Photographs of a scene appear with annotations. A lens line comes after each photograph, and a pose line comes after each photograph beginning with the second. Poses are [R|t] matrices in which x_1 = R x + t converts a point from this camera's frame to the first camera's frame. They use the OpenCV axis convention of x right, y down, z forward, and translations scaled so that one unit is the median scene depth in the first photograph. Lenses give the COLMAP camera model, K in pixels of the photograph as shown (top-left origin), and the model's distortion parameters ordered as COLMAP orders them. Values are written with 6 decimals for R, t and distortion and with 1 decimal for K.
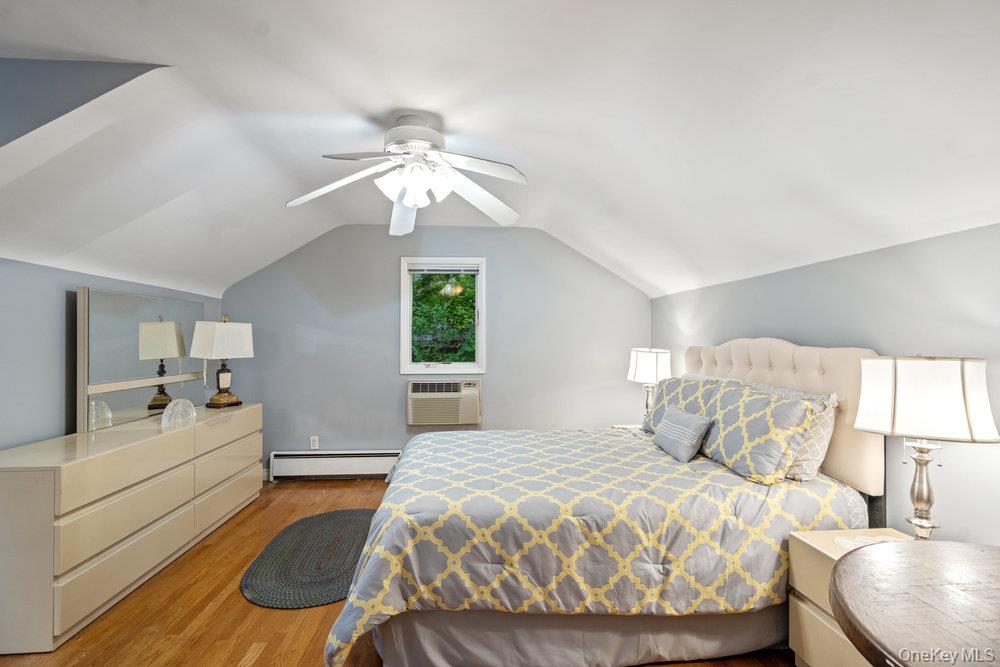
lens RADIAL K [[464.3, 0, 496.4], [0, 464.3, 334.9], [0, 0, 1]] dist [0.000625, 0.001219]
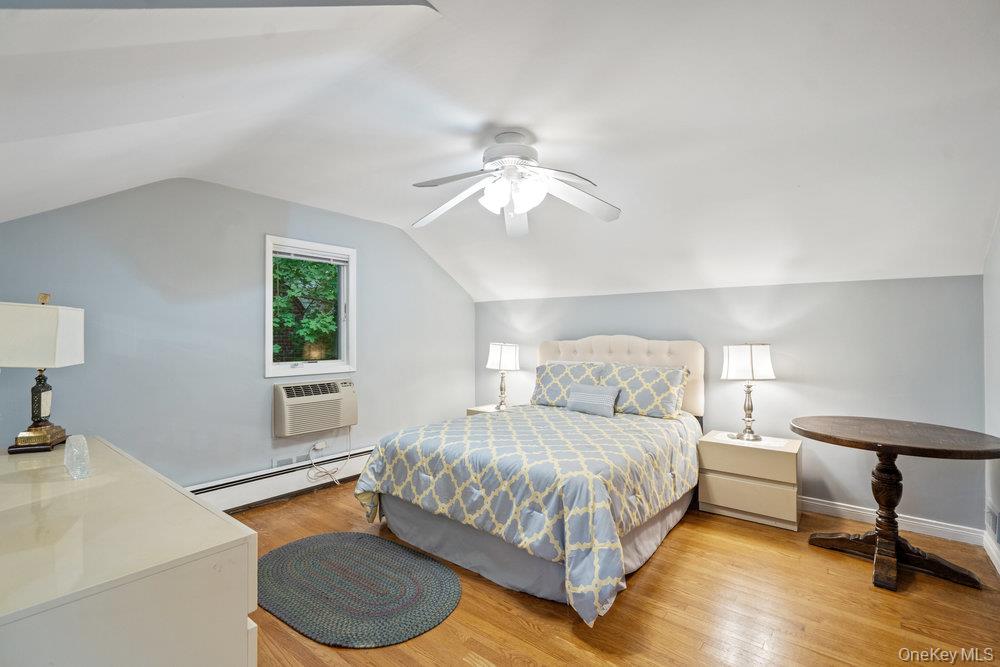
lens RADIAL K [[464.3, 0, 495.4], [0, 464.3, 335.1], [0, 0, 1]] dist [0.000625, 0.001219]
pose [[0.675316, 0.001716, 0.737527, -0.698800], [-0.008590, 0.999948, 0.005539, 0.001825], [-0.737479, -0.010076, 0.675295, 0.191155]]
